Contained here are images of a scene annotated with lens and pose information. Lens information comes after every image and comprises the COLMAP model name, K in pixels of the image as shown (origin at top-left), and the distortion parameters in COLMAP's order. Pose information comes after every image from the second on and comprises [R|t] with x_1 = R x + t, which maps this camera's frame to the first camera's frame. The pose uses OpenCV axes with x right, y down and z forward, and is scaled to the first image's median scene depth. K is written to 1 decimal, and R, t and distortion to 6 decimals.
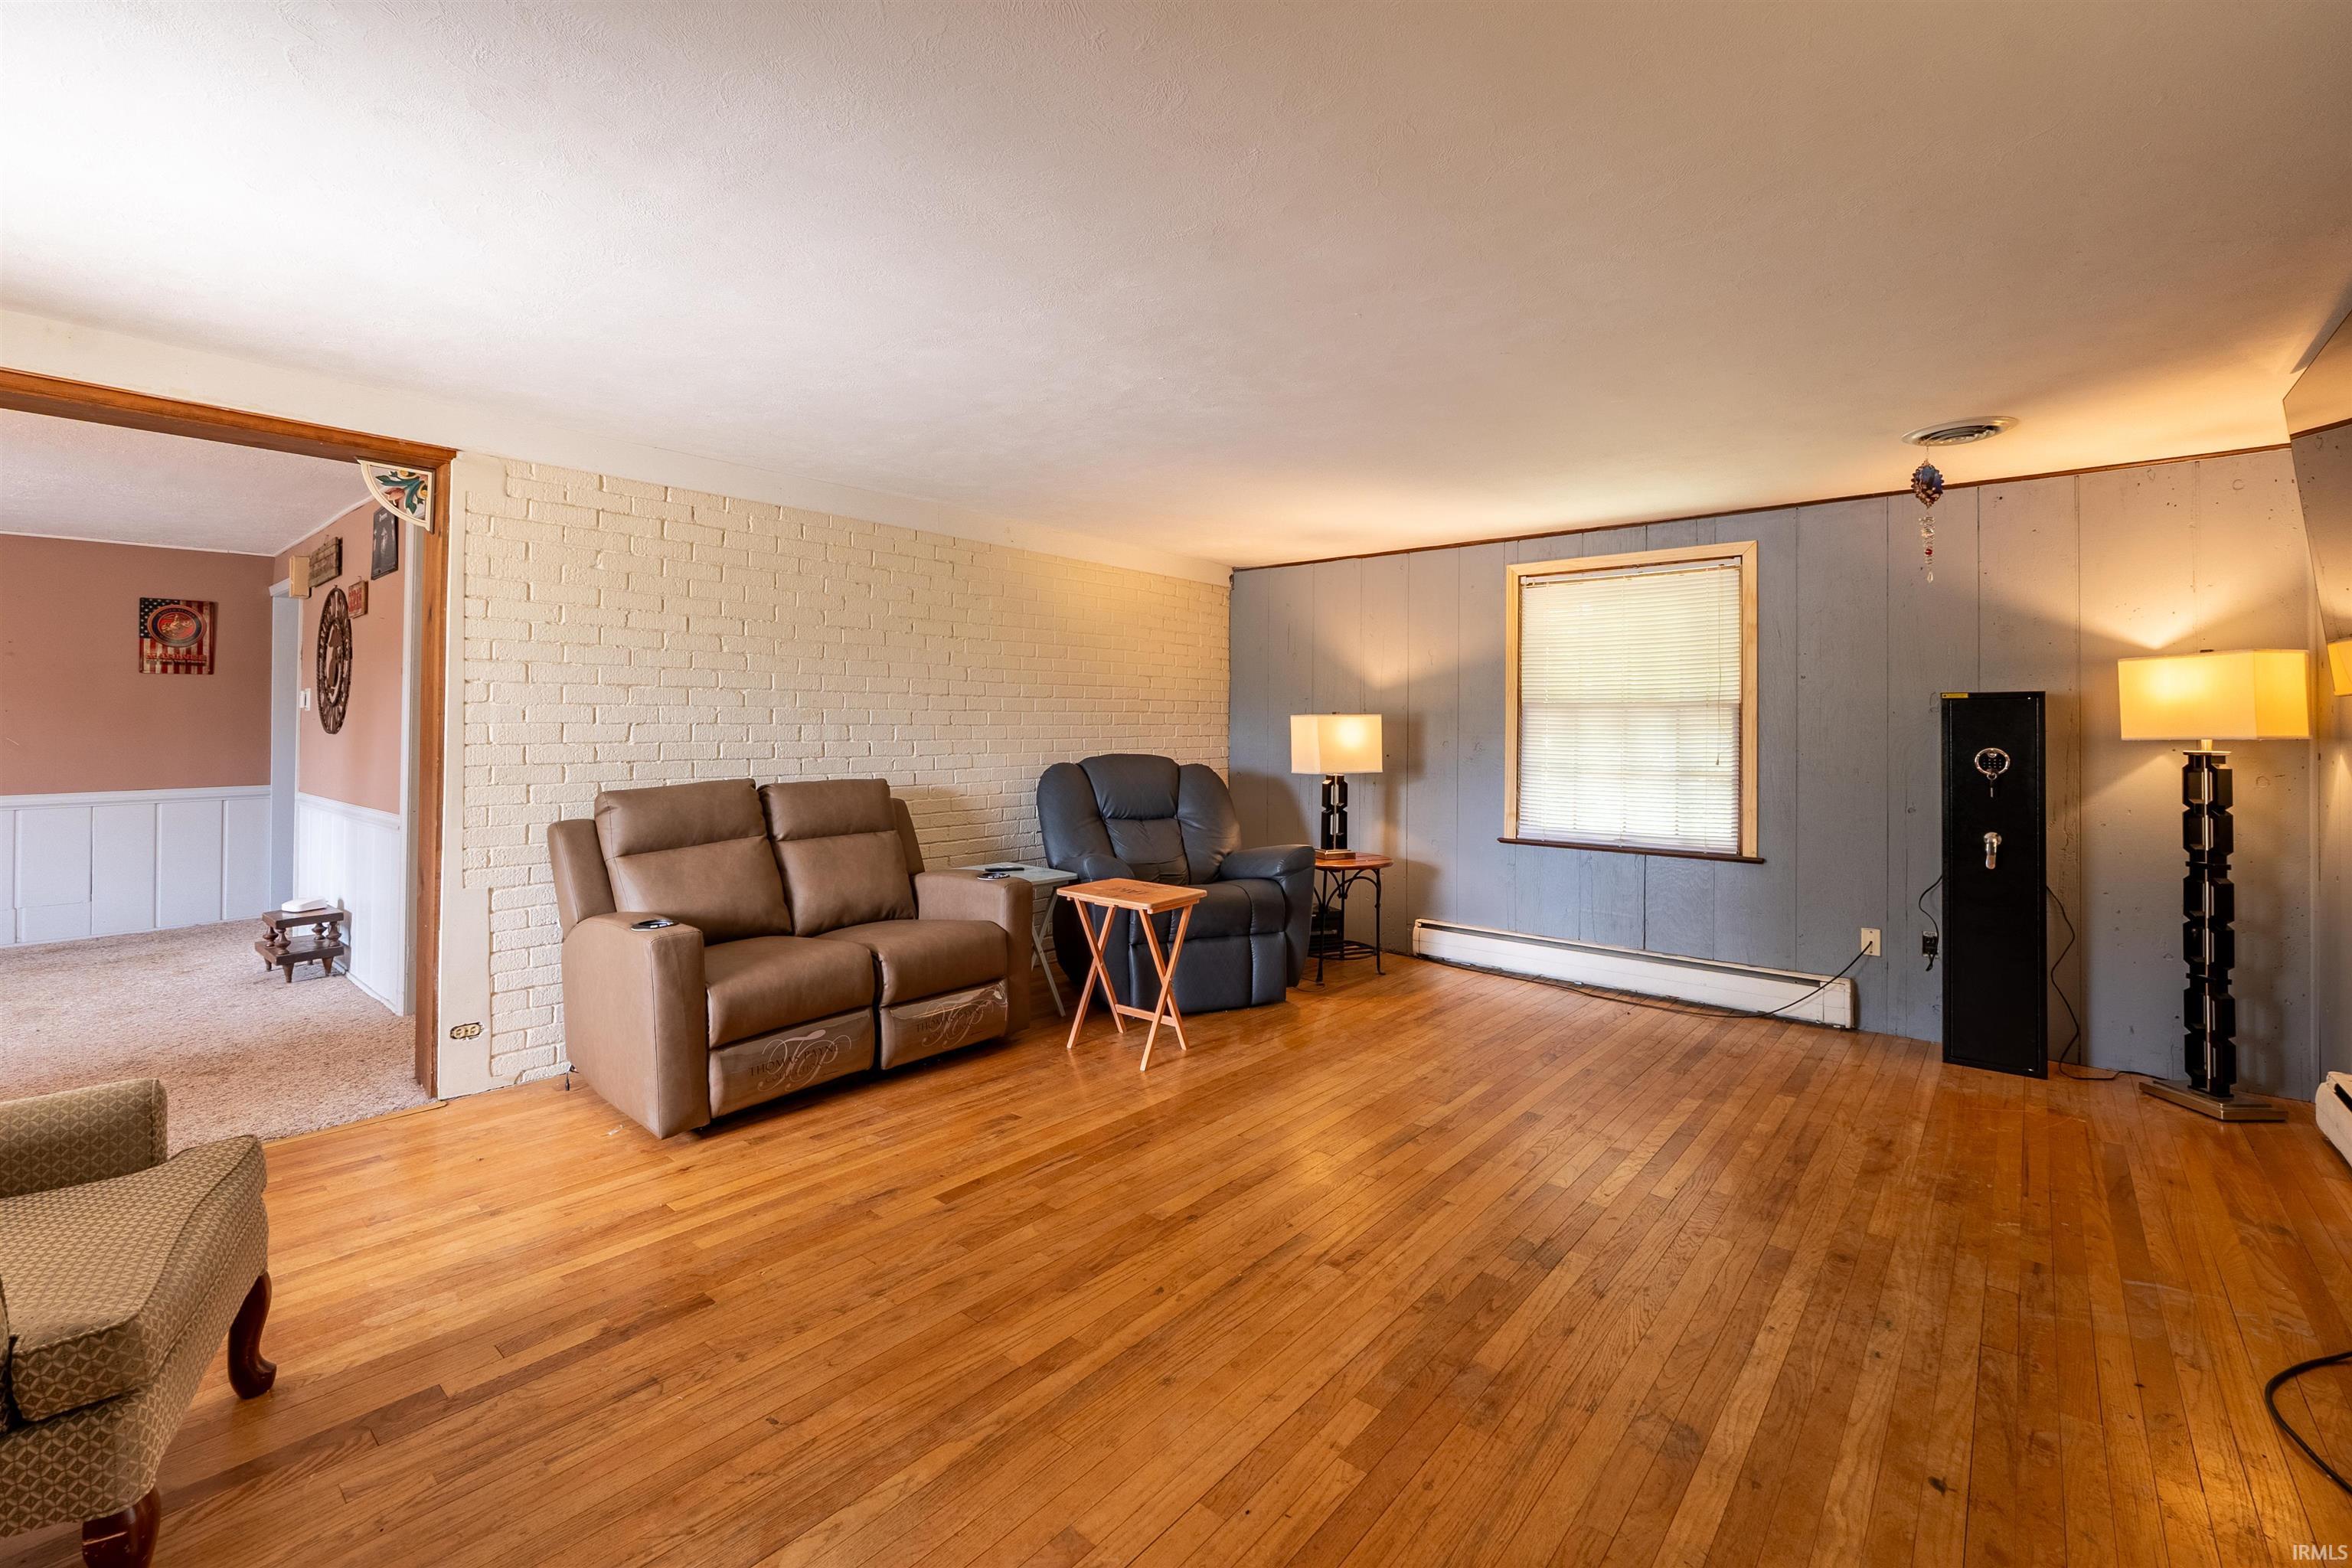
lens RADIAL K [[1004.8, 0, 1168.7], [0, 1004.8, 716.0], [0, 0, 1]] dist [-0.001712, -0.000319]
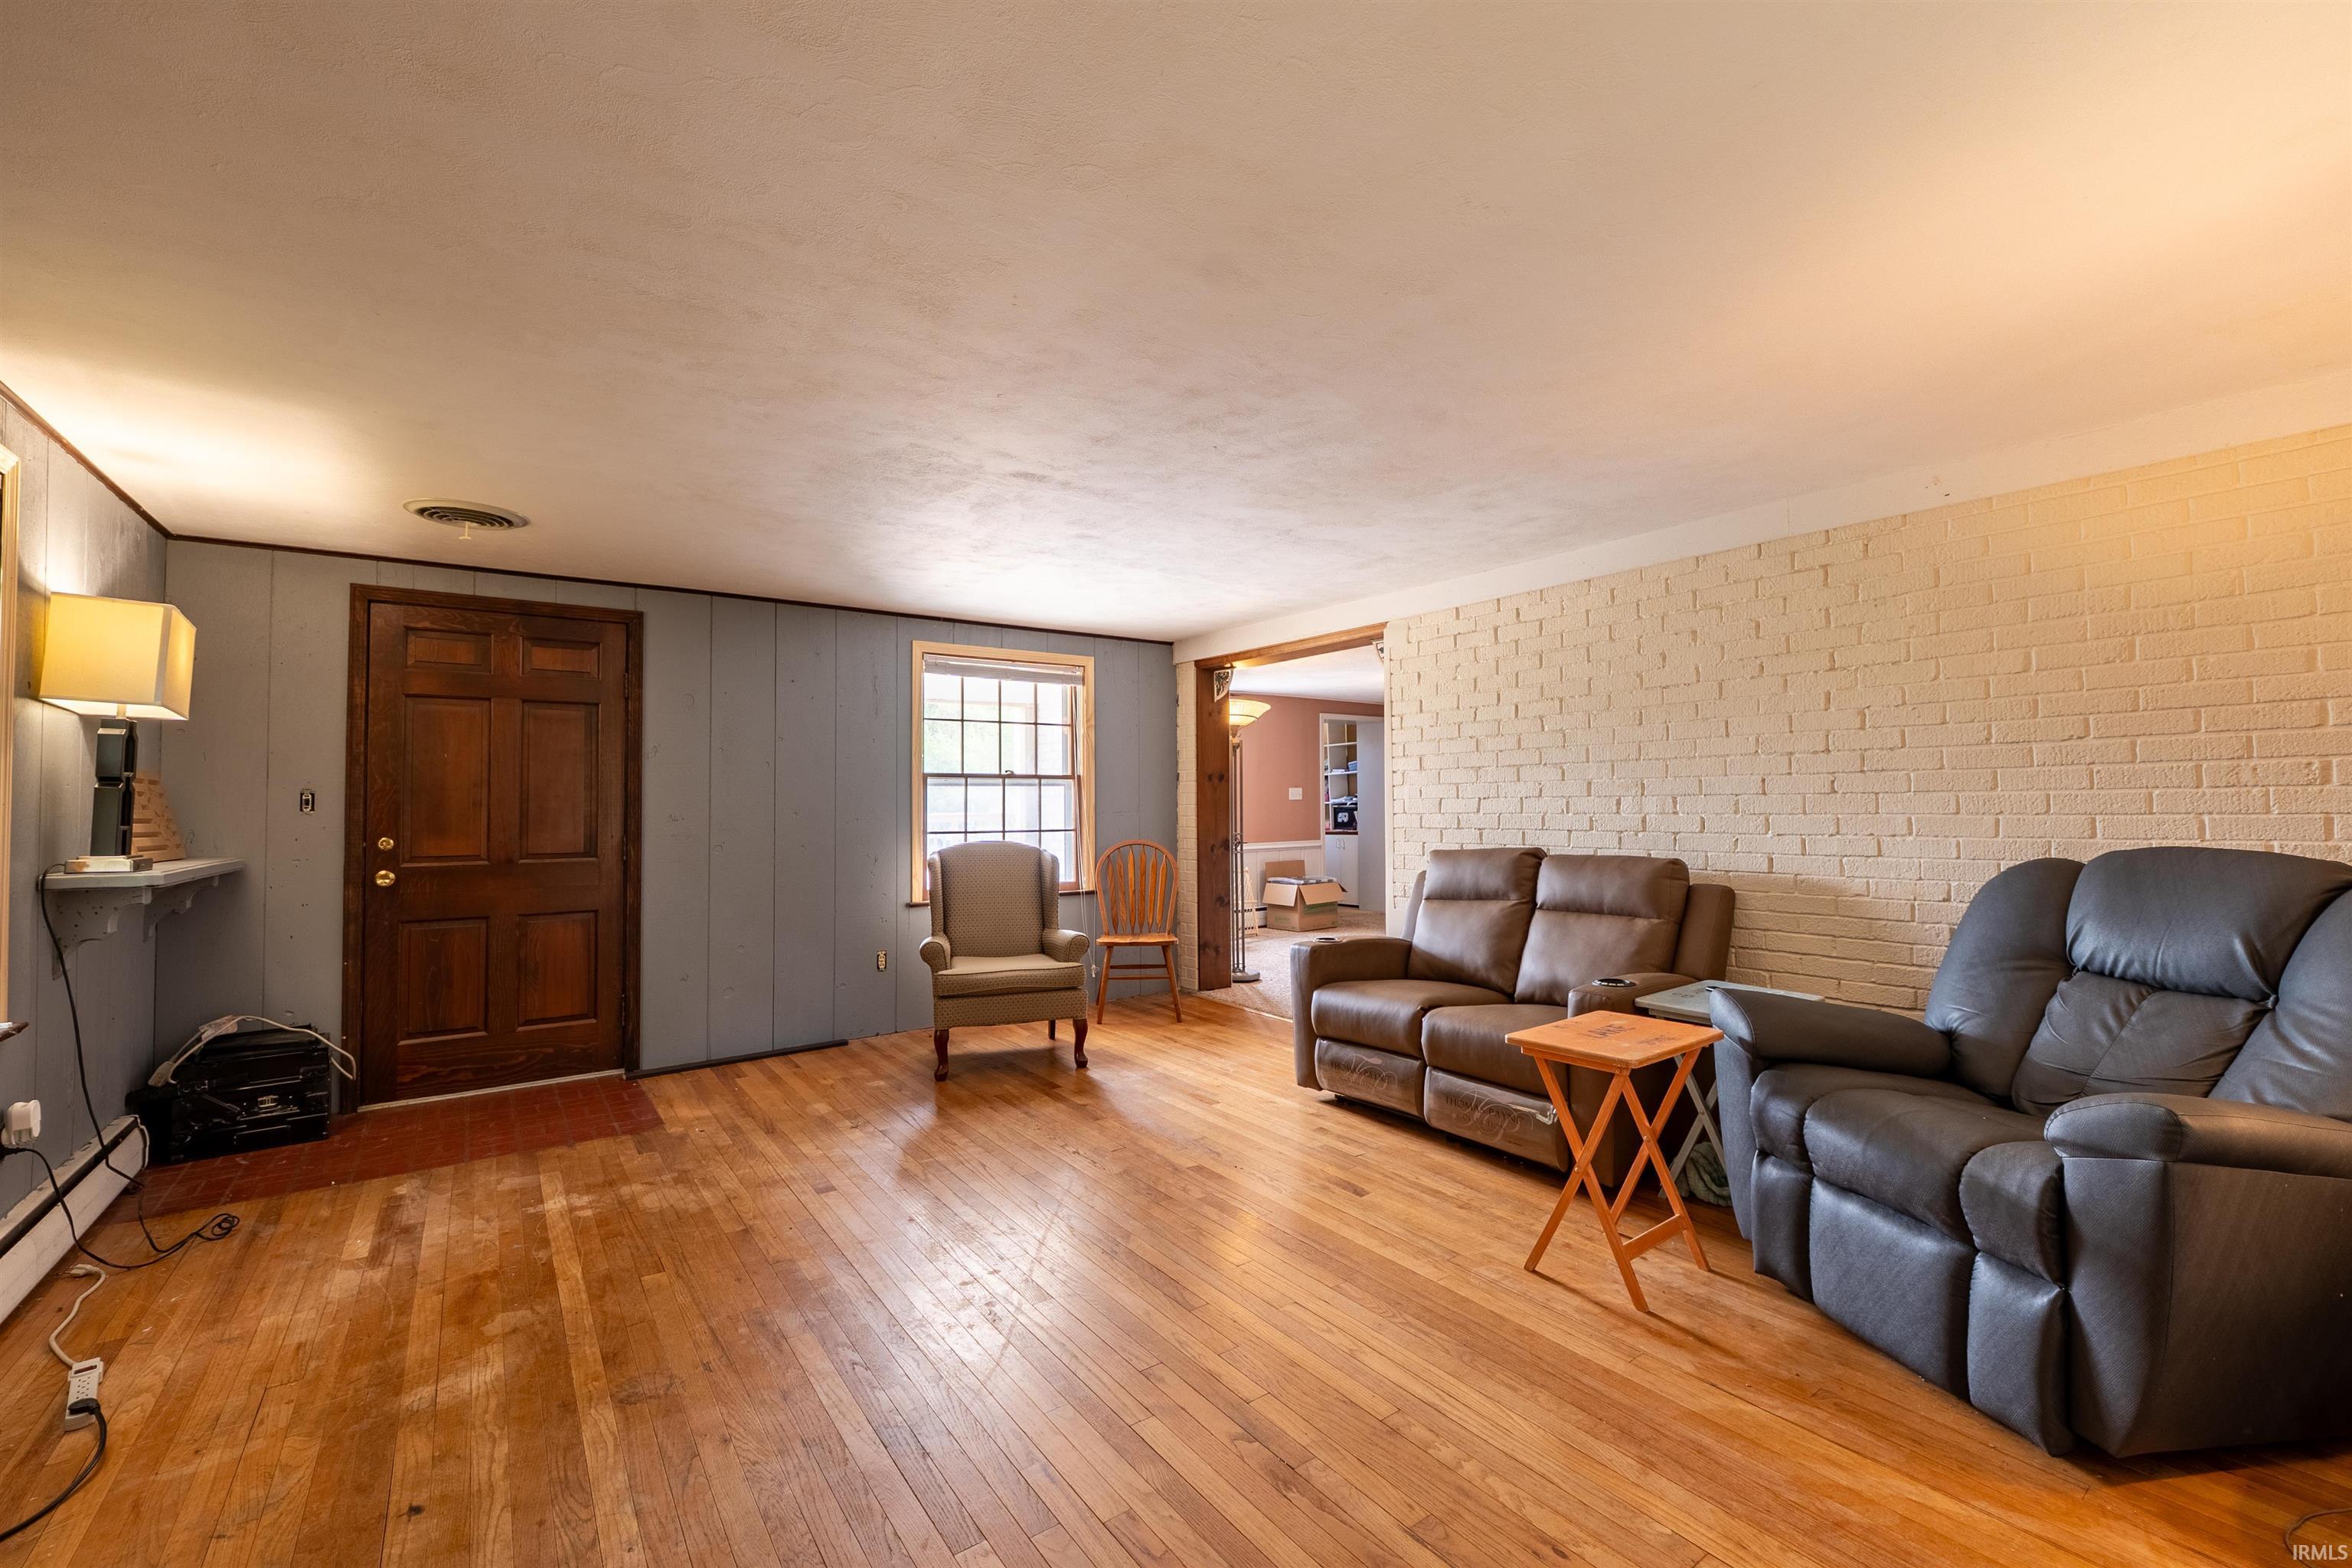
lens RADIAL K [[974.1, 0, 1180.0], [0, 974.1, 774.4], [0, 0, 1]] dist [-0.006348, -0.000168]
pose [[-0.235740, -0.035931, -0.971152, 0.775864], [0.013908, 0.999089, -0.040340, 0.023078], [0.971717, -0.023017, -0.235025, 0.992778]]
